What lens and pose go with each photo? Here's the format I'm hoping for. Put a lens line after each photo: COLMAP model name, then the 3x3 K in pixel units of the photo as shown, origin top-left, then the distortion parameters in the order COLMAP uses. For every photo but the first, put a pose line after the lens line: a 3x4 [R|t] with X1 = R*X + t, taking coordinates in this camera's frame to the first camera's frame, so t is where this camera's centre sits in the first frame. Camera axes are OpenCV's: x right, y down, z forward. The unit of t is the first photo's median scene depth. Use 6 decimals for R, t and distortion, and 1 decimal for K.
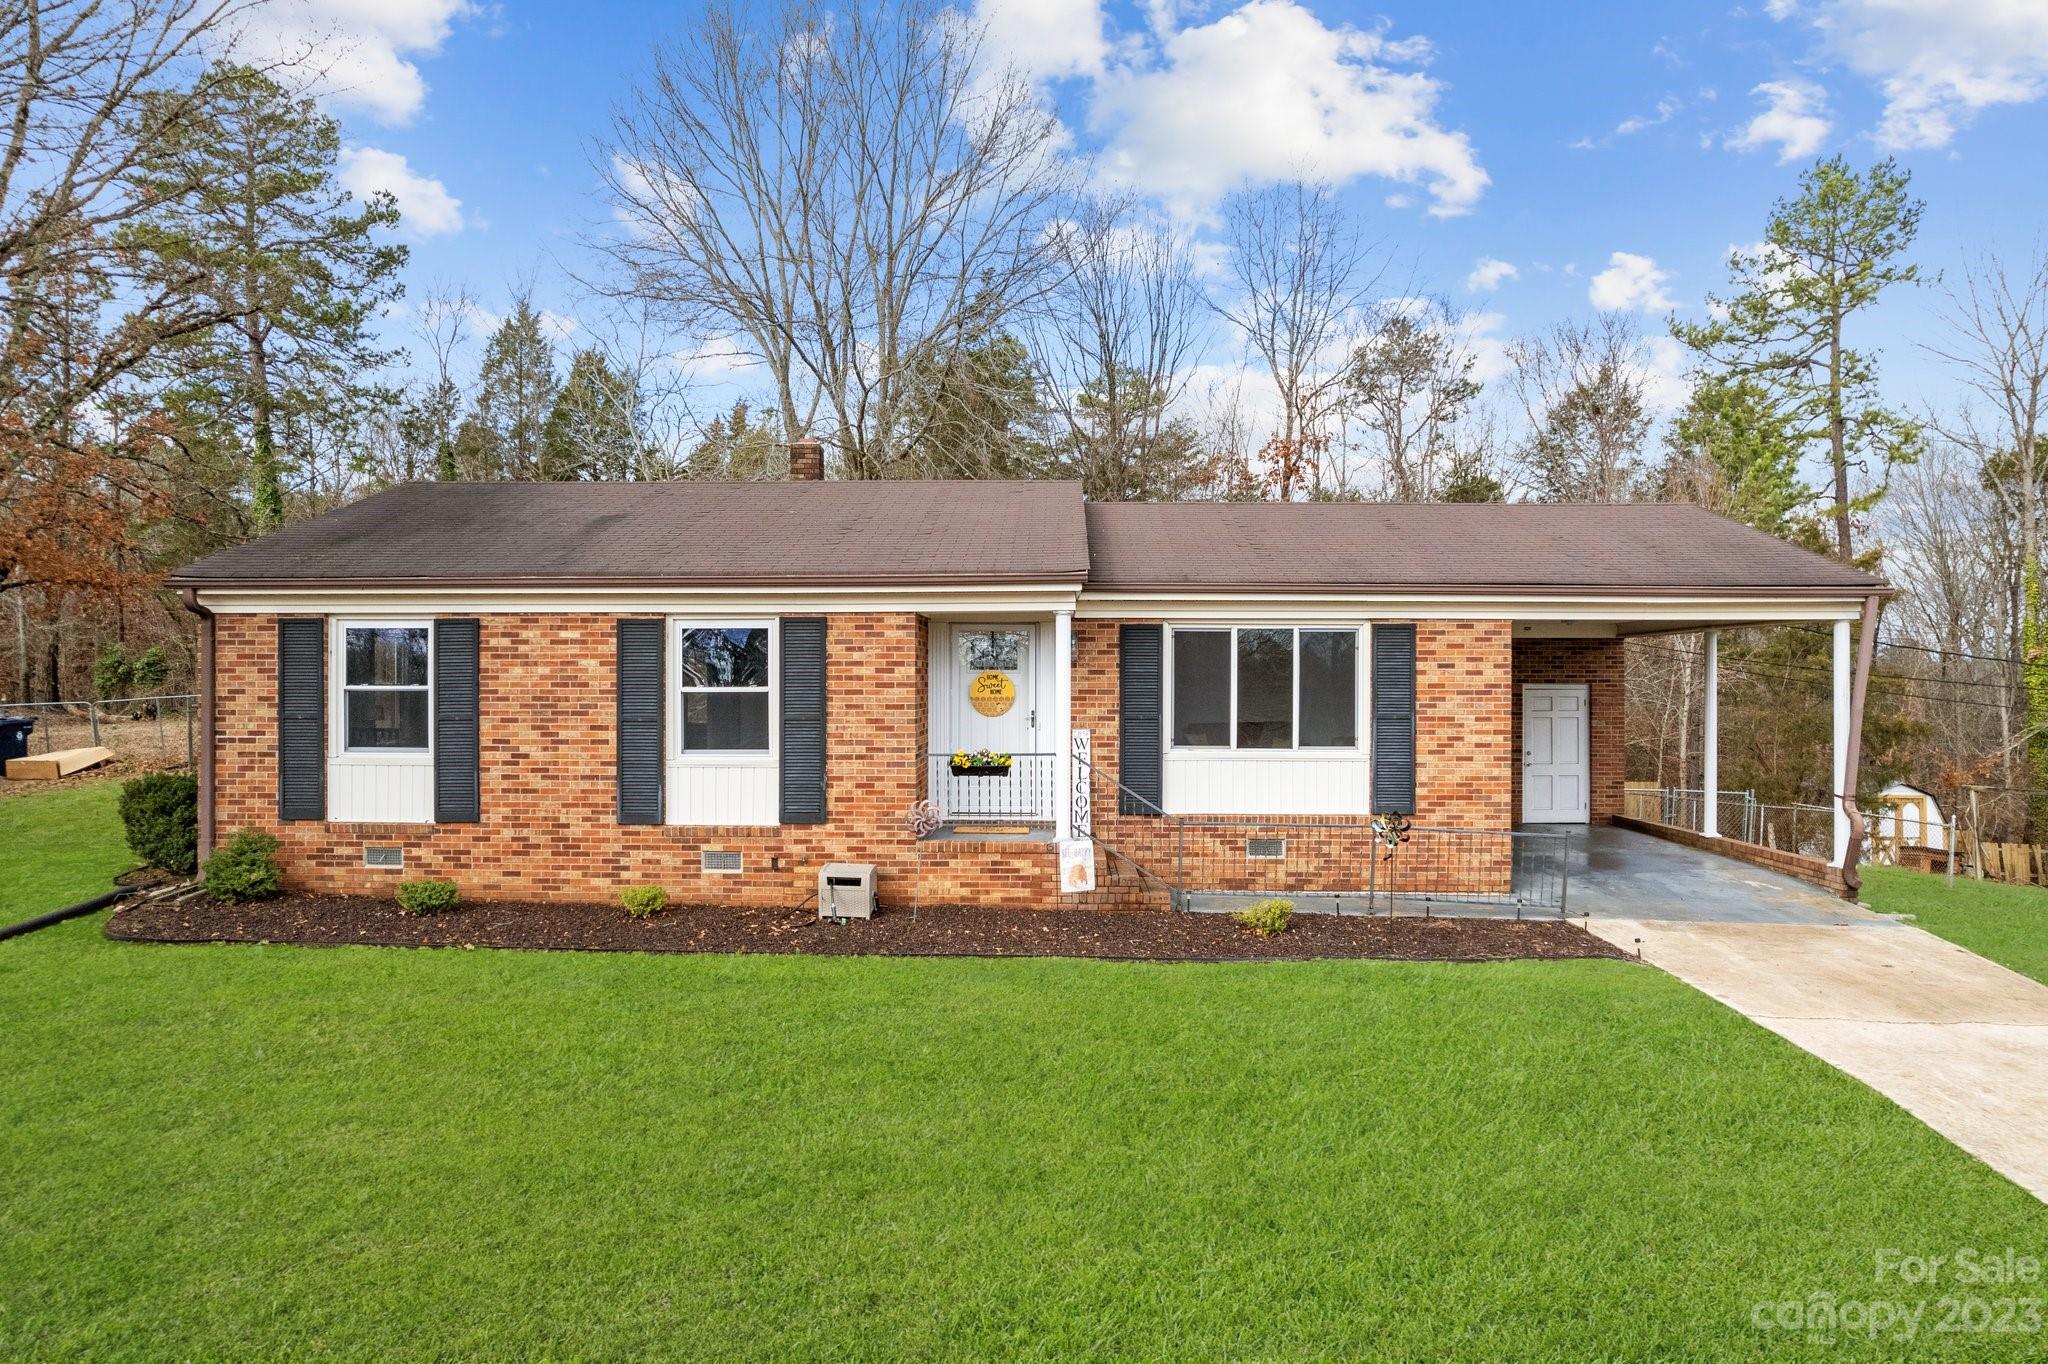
lens RADIAL K [[1278.6, 0, 1024.0], [0, 1278.6, 682.0], [0, 0, 1]] dist [-0.021355, 0.000096]
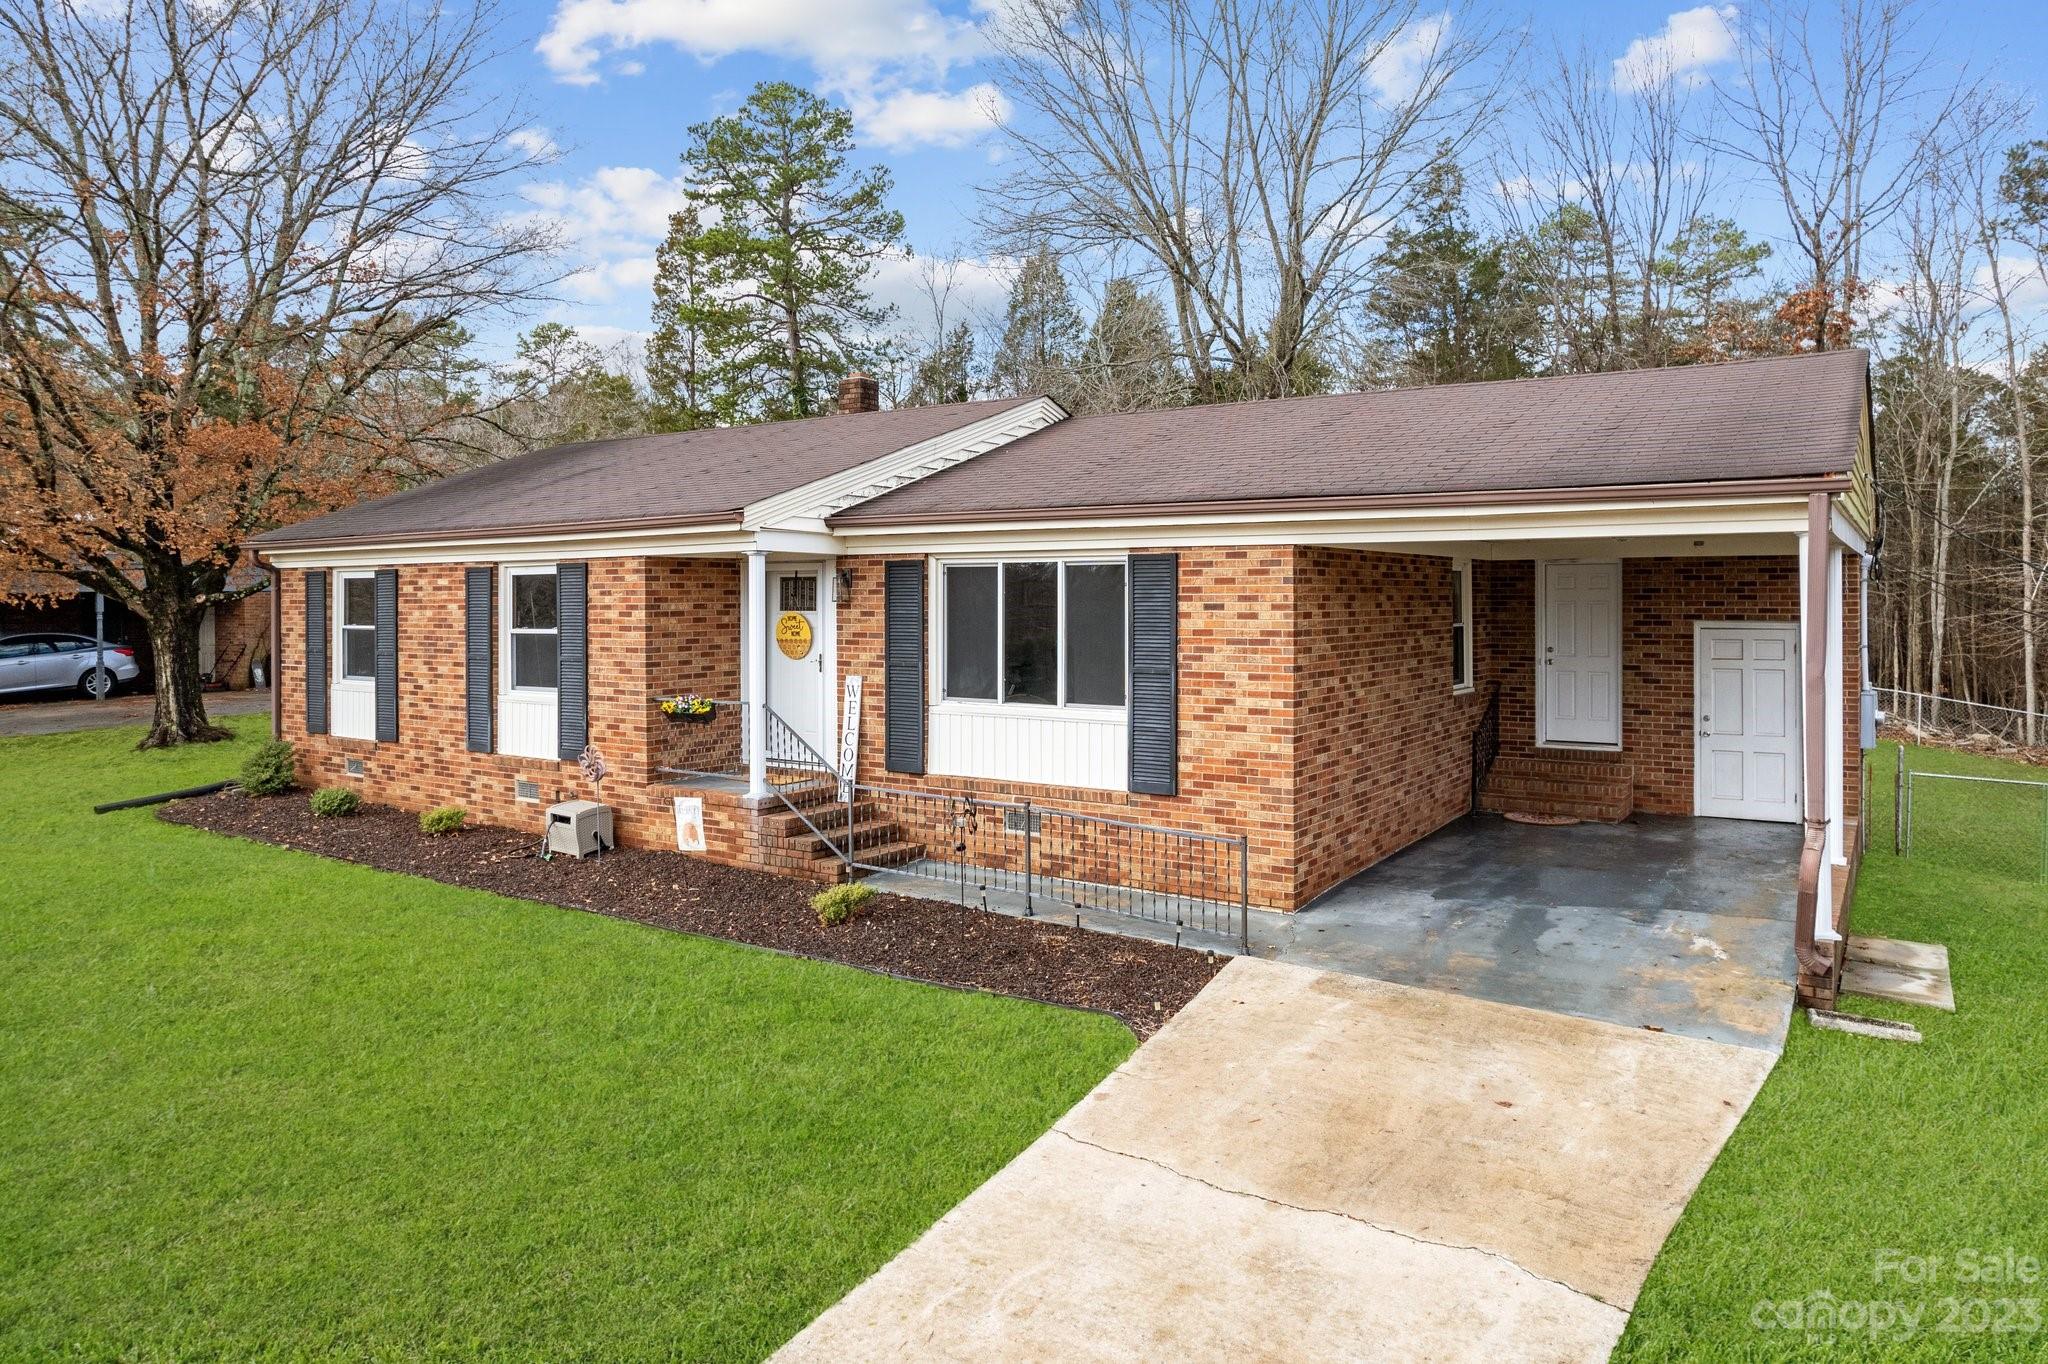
lens RADIAL K [[1317.7, 0, 1015.8], [0, 1317.7, 599.8], [0, 0, 1]] dist [-0.003065, -0.000176]
pose [[0.843690, -0.003784, -0.536818, 0.660117], [0.005533, 0.999983, 0.001646, -0.018921], [0.536803, -0.004359, 0.843696, 0.263771]]
